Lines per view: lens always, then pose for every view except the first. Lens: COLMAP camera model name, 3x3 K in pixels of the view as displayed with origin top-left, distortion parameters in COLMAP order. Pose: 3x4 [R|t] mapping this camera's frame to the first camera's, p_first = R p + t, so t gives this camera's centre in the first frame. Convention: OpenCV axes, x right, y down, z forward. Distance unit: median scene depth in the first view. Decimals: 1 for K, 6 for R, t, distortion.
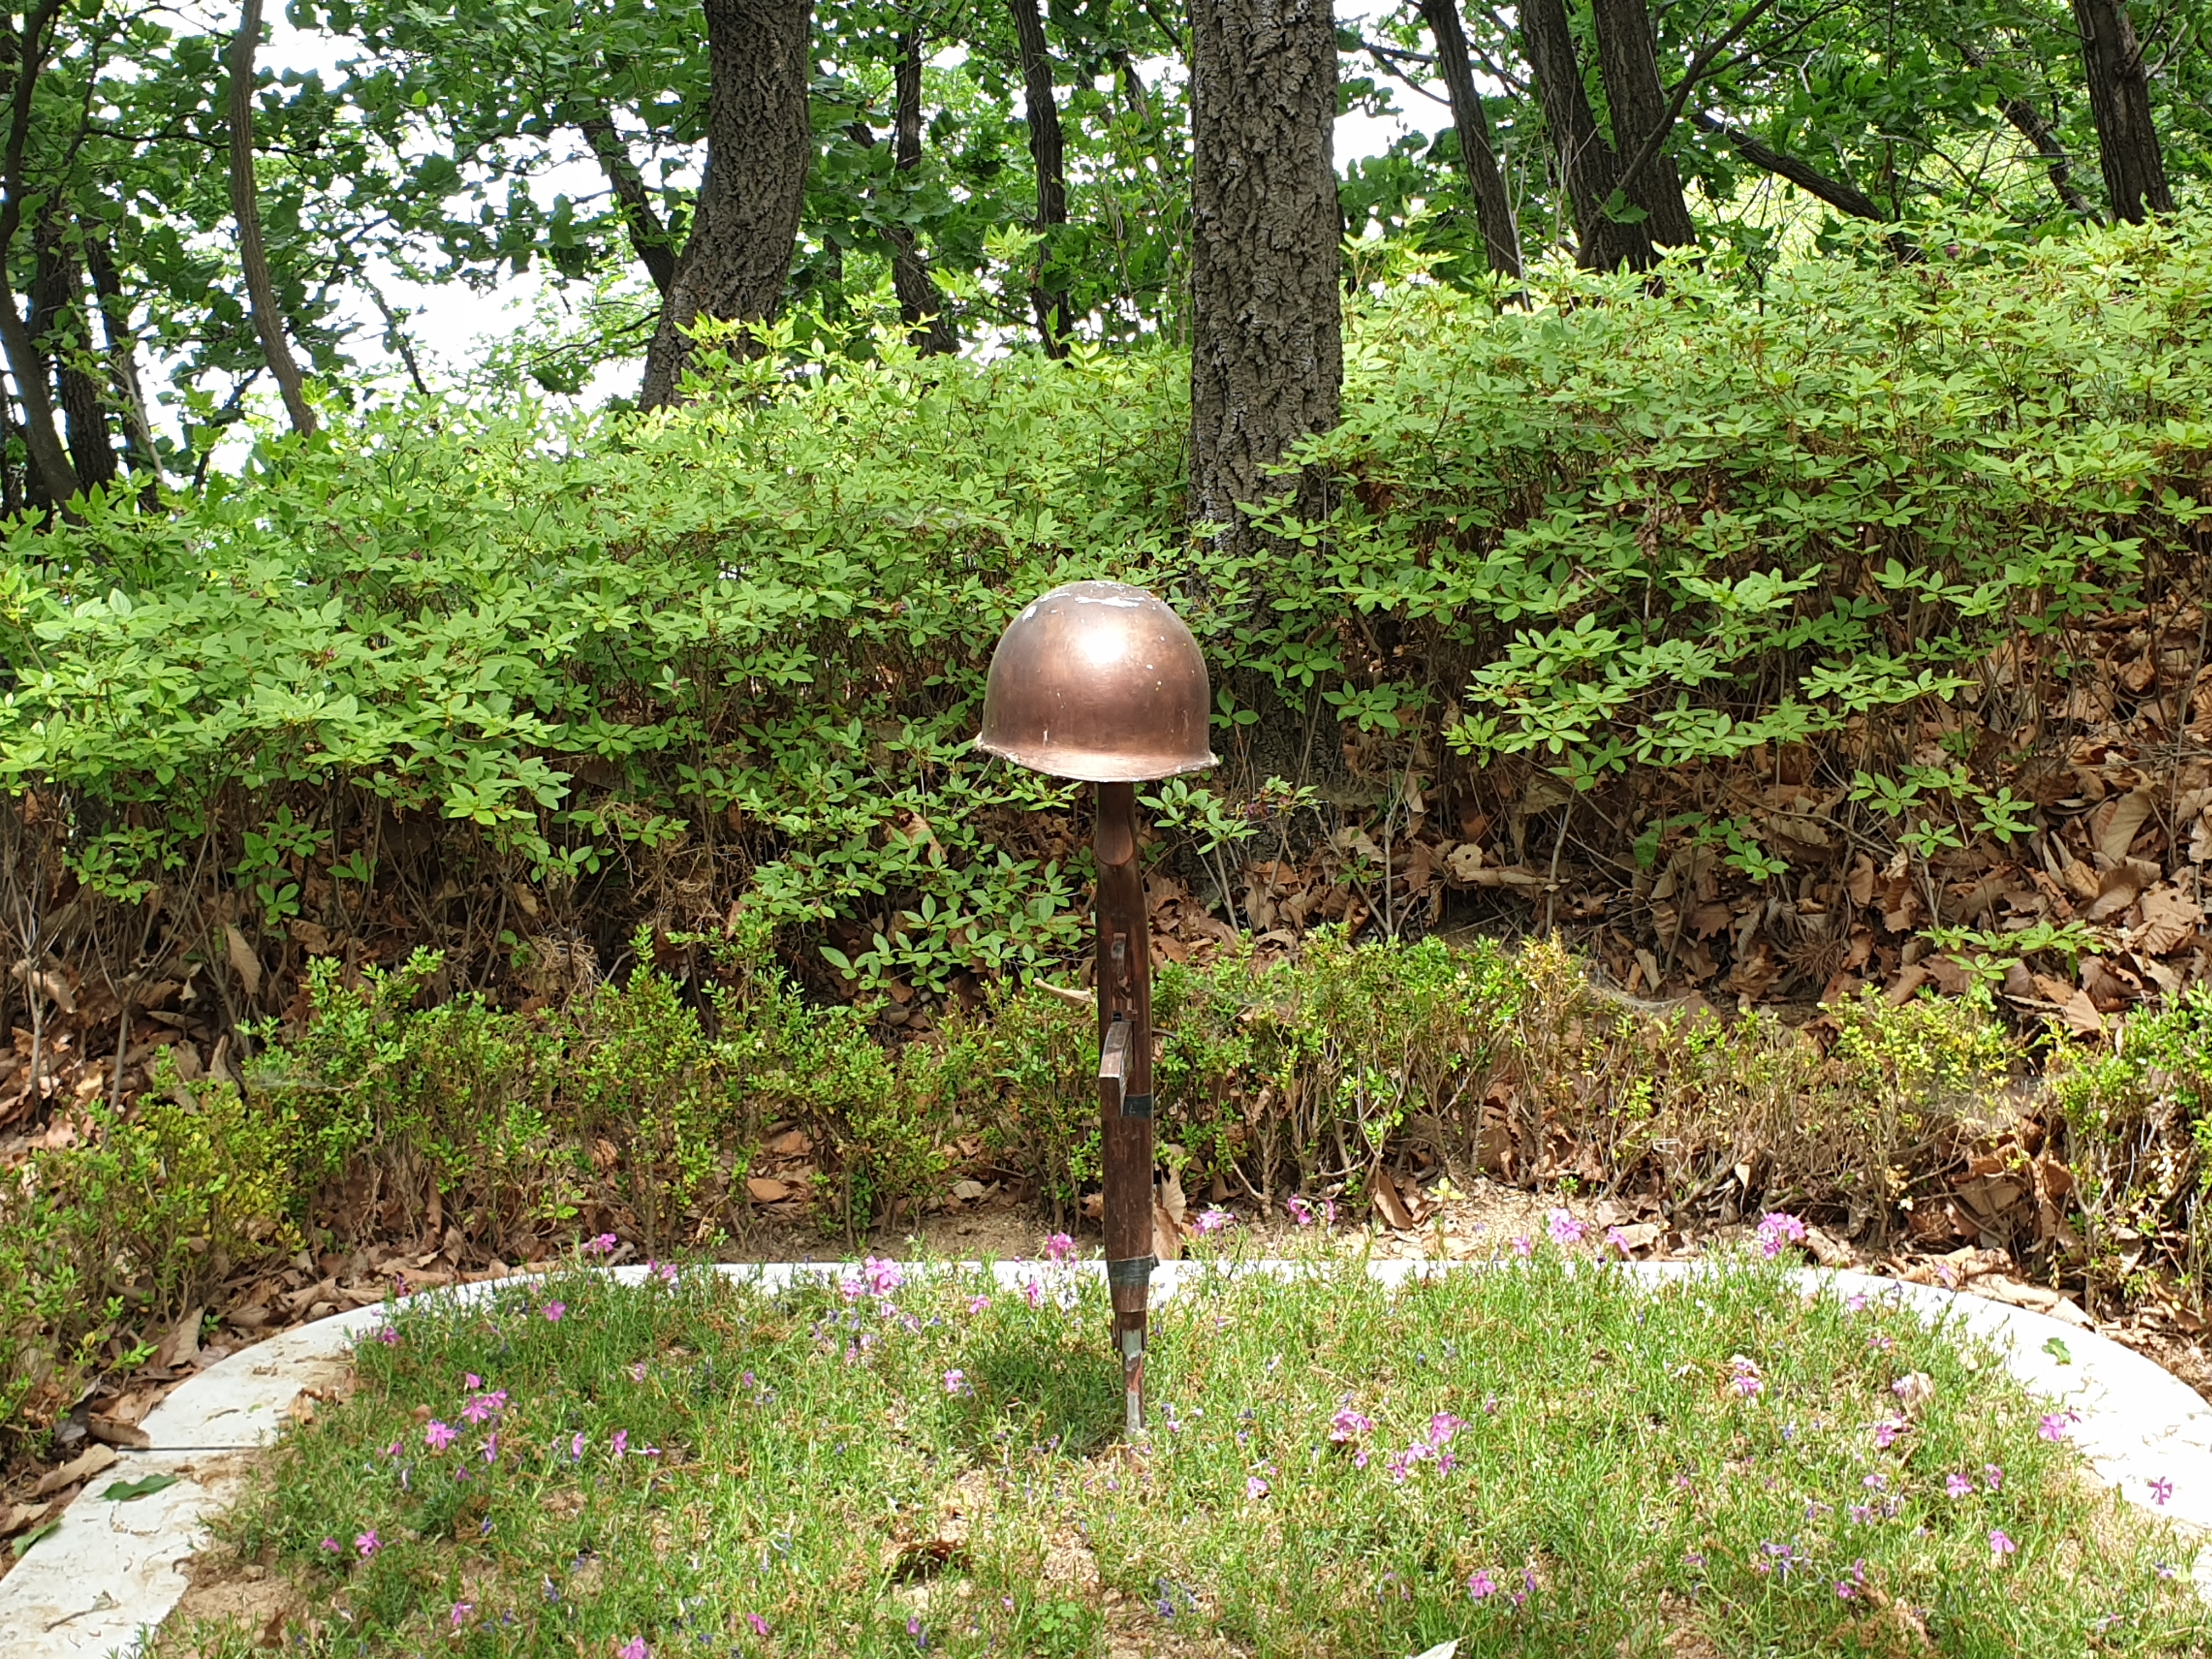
lens RADIAL K [[2751.6, 0, 1025.2], [0, 2751.6, 824.7], [0, 0, 1]] dist [-0.006338, -0.025531]
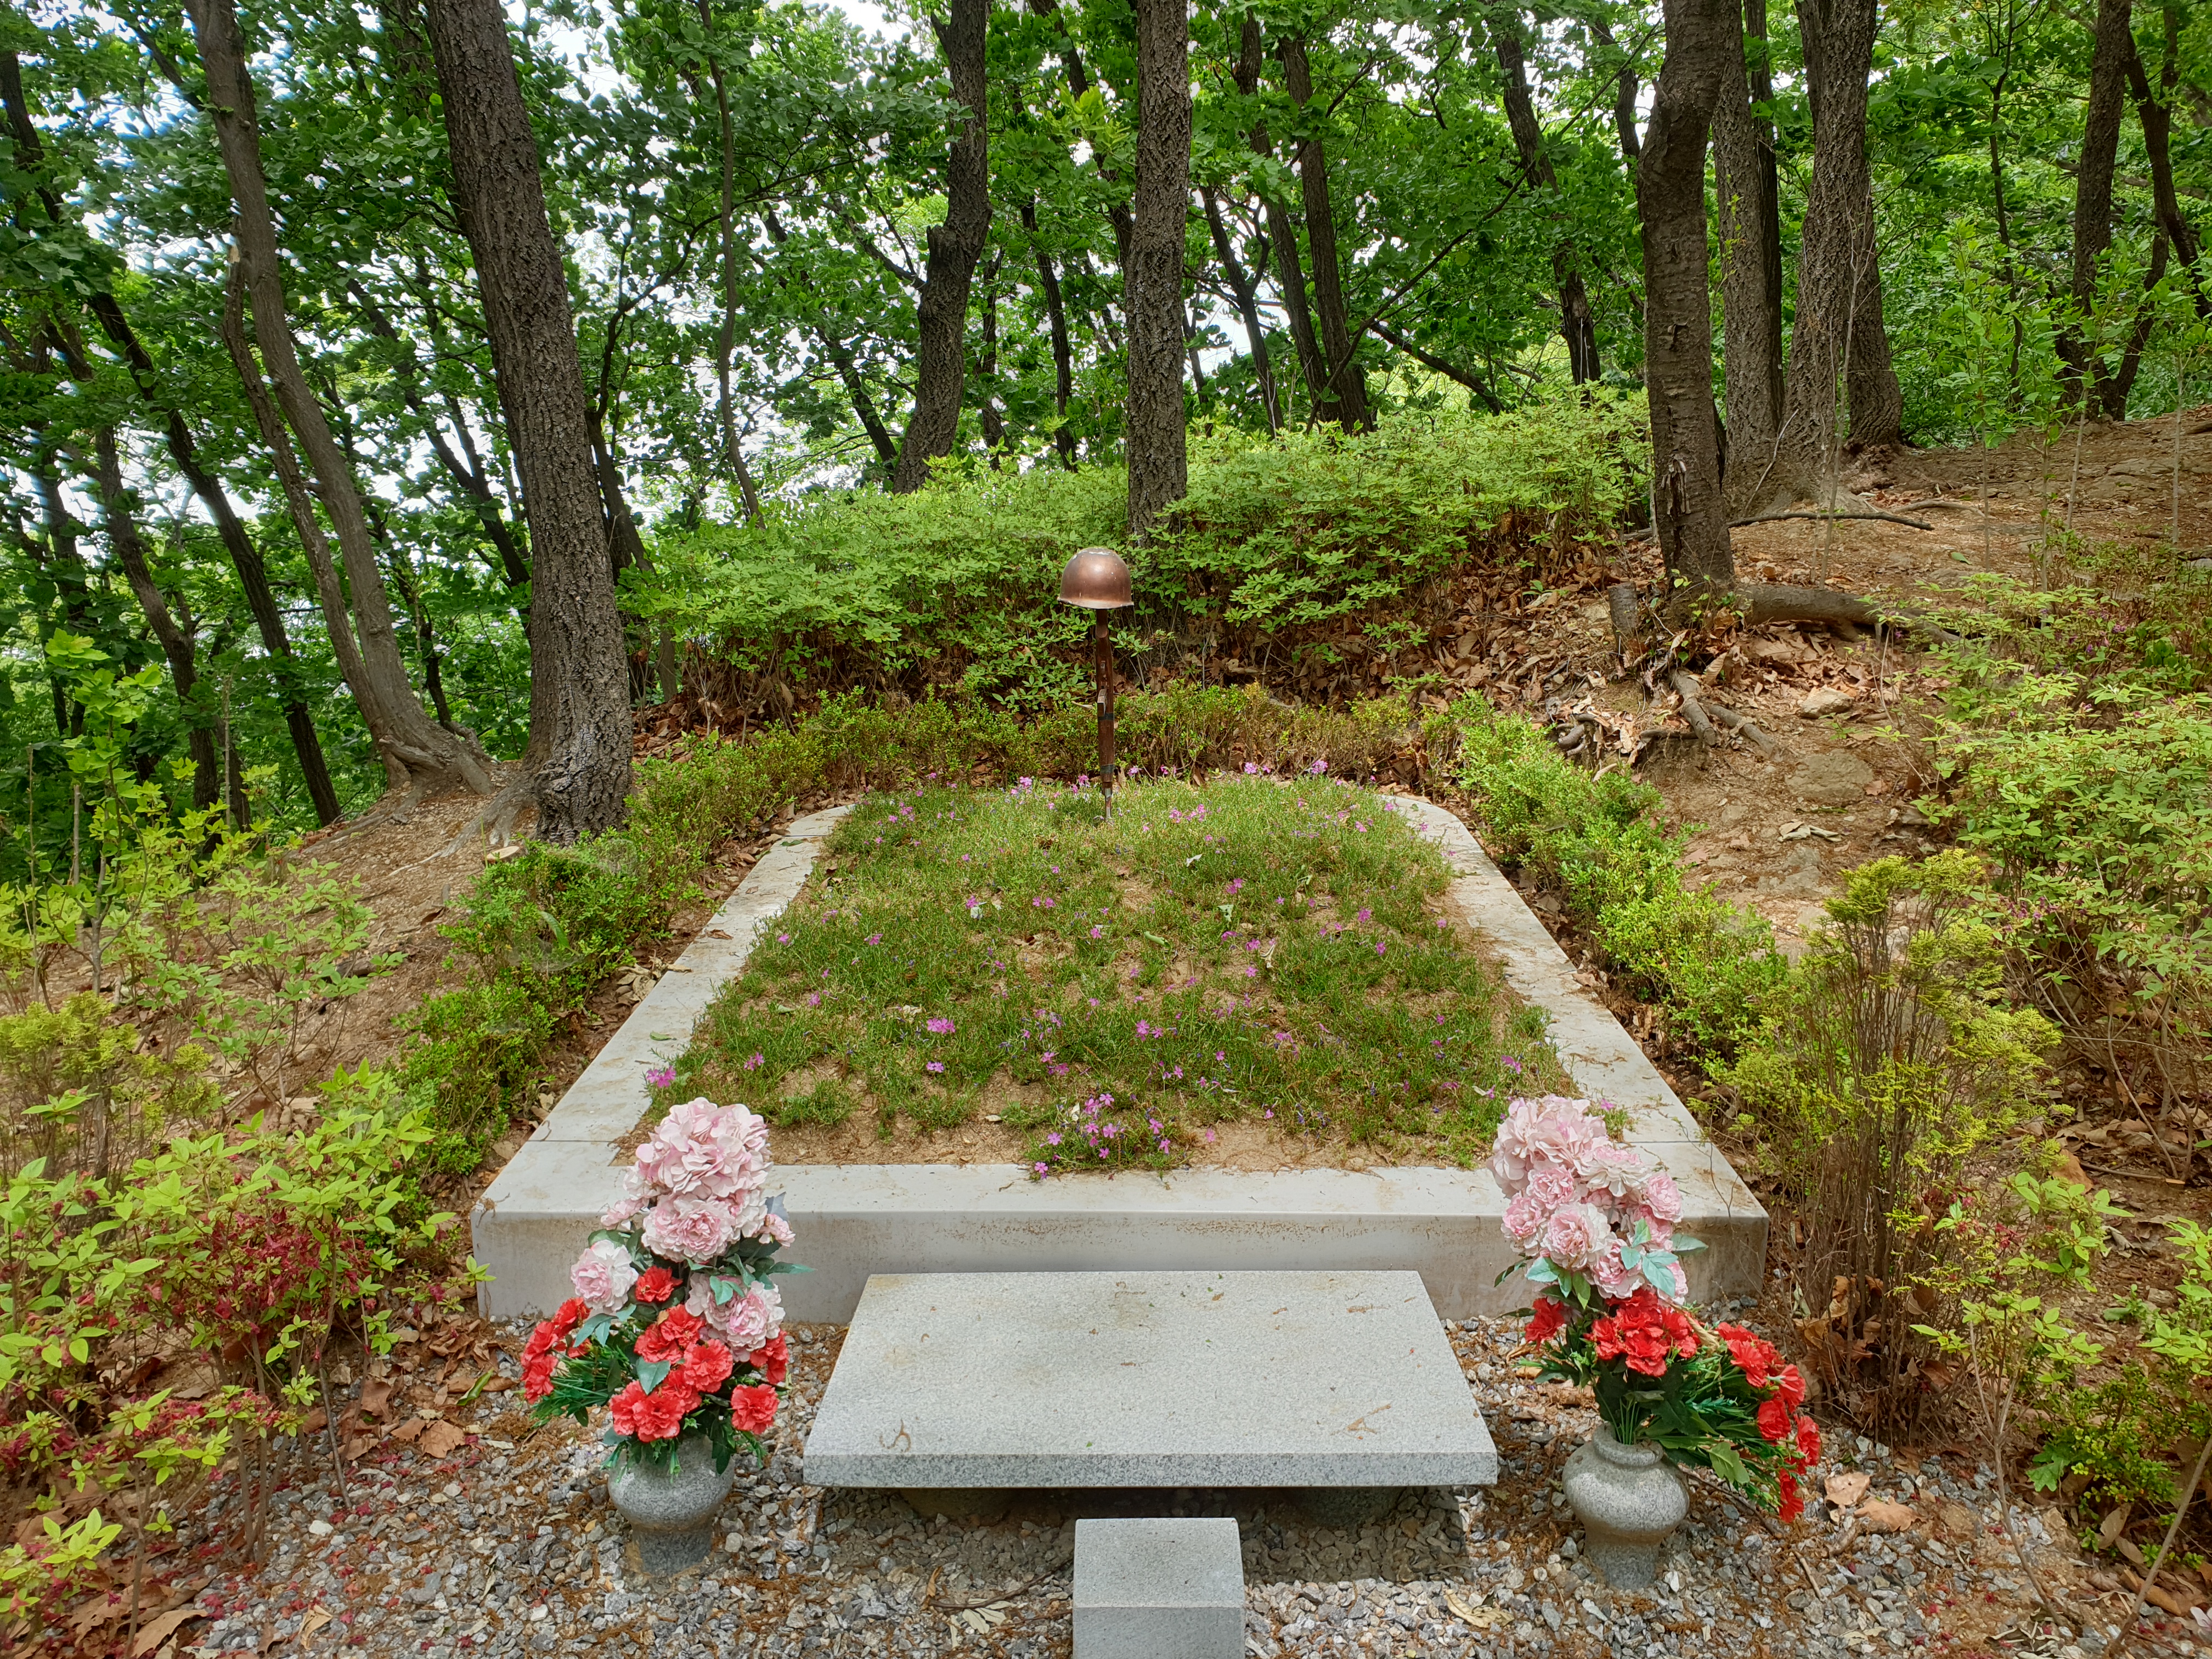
lens RADIAL K [[1710.8, 0, 1058.8], [0, 1710.8, 868.5], [0, 0, 1]] dist [0.041522, -0.074557]
pose [[0.999898, -0.007986, 0.011849, -0.029797], [0.007123, 0.997439, 0.071171, 0.096497], [-0.012387, -0.071080, 0.997394, -0.696147]]
